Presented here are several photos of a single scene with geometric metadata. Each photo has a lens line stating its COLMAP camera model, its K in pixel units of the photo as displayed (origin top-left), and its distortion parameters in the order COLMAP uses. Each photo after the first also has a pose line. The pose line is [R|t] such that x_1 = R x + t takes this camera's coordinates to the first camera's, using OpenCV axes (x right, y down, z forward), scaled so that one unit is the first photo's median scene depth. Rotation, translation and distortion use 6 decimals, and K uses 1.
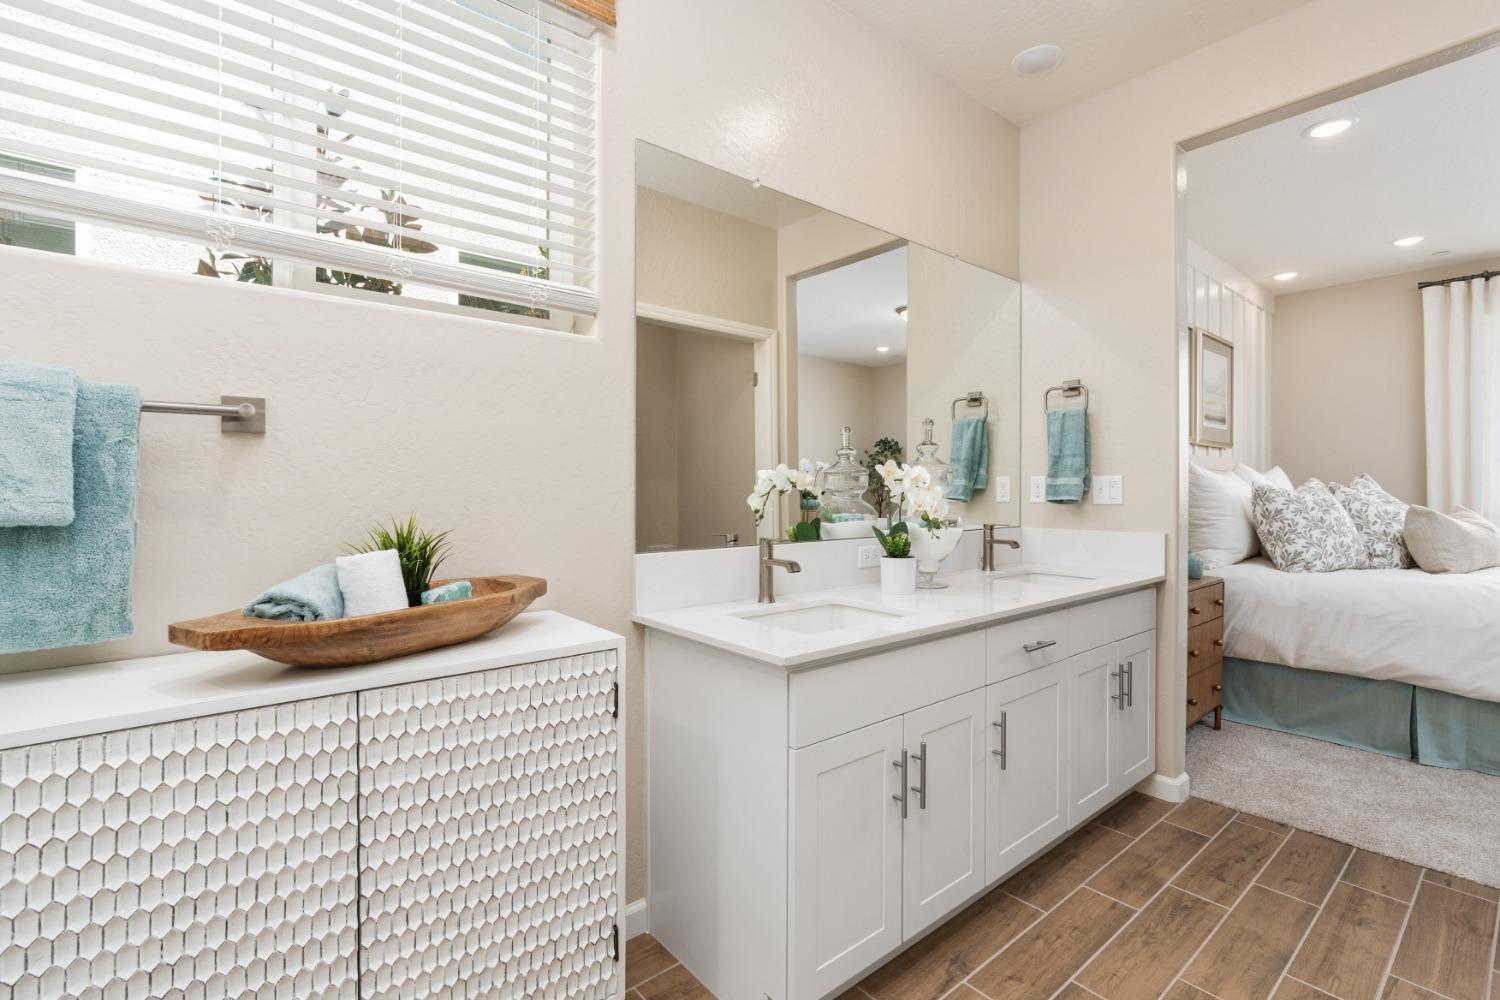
lens RADIAL K [[680.9, 0, 752.2], [0, 680.9, 493.3], [0, 0, 1]] dist [-0.002952, -0.000300]
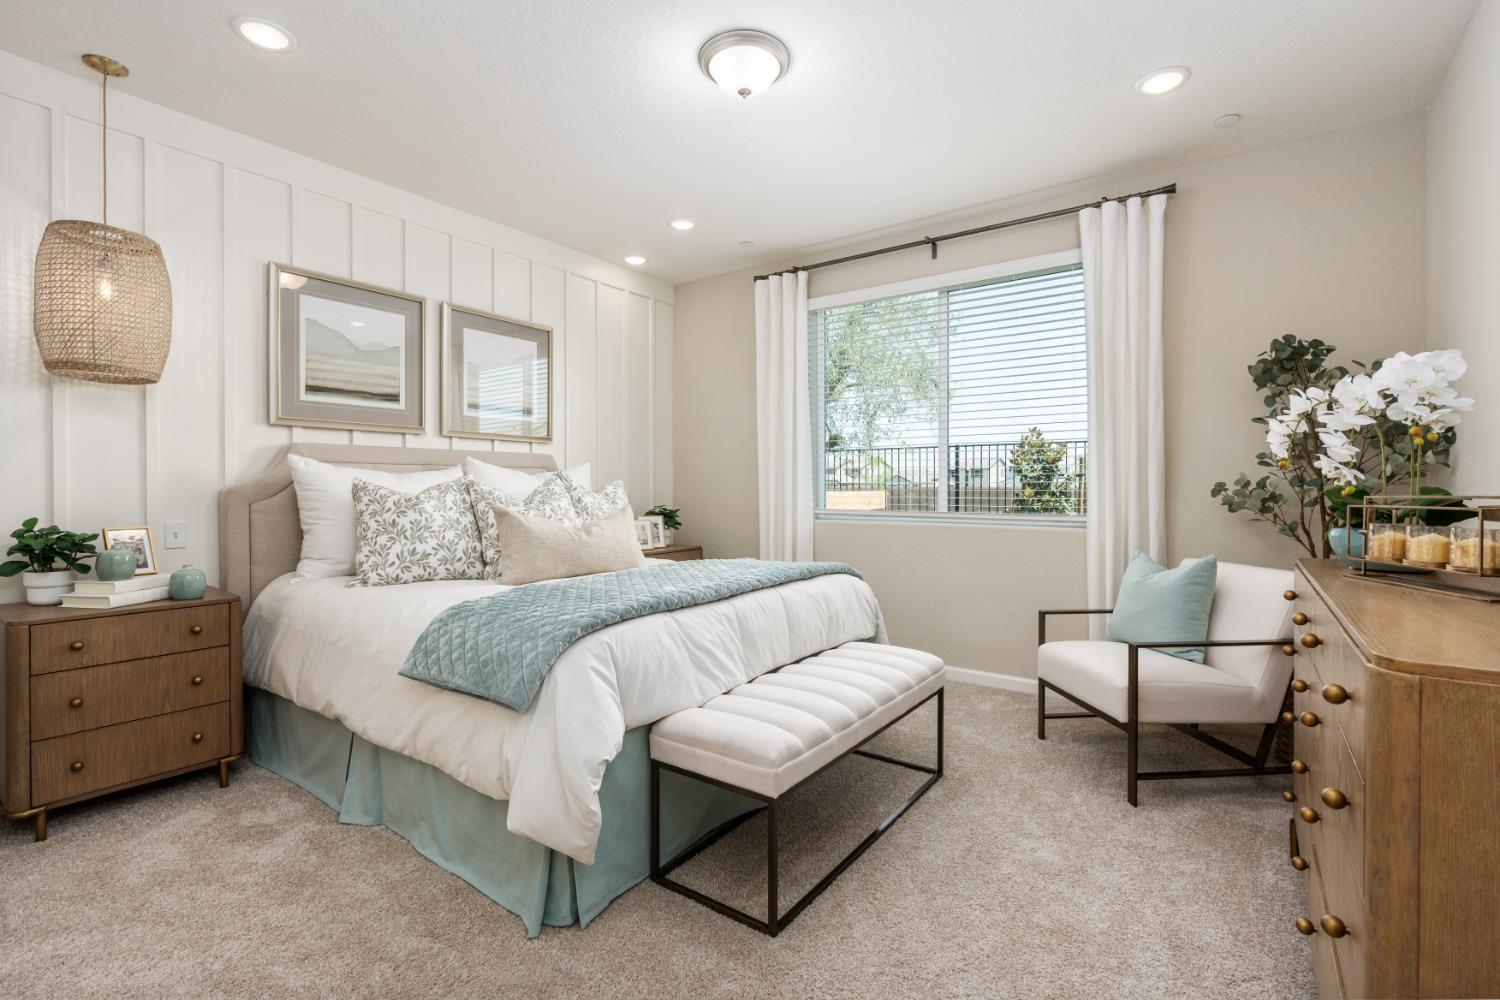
lens RADIAL K [[680.9, 0, 747.2], [0, 680.9, 496.4], [0, 0, 1]] dist [-0.002952, -0.000300]
pose [[0.972050, -0.002894, 0.234758, 1.034950], [0.001771, 0.999986, 0.004995, 0.002215], [-0.234769, -0.004440, 0.972041, 0.073966]]
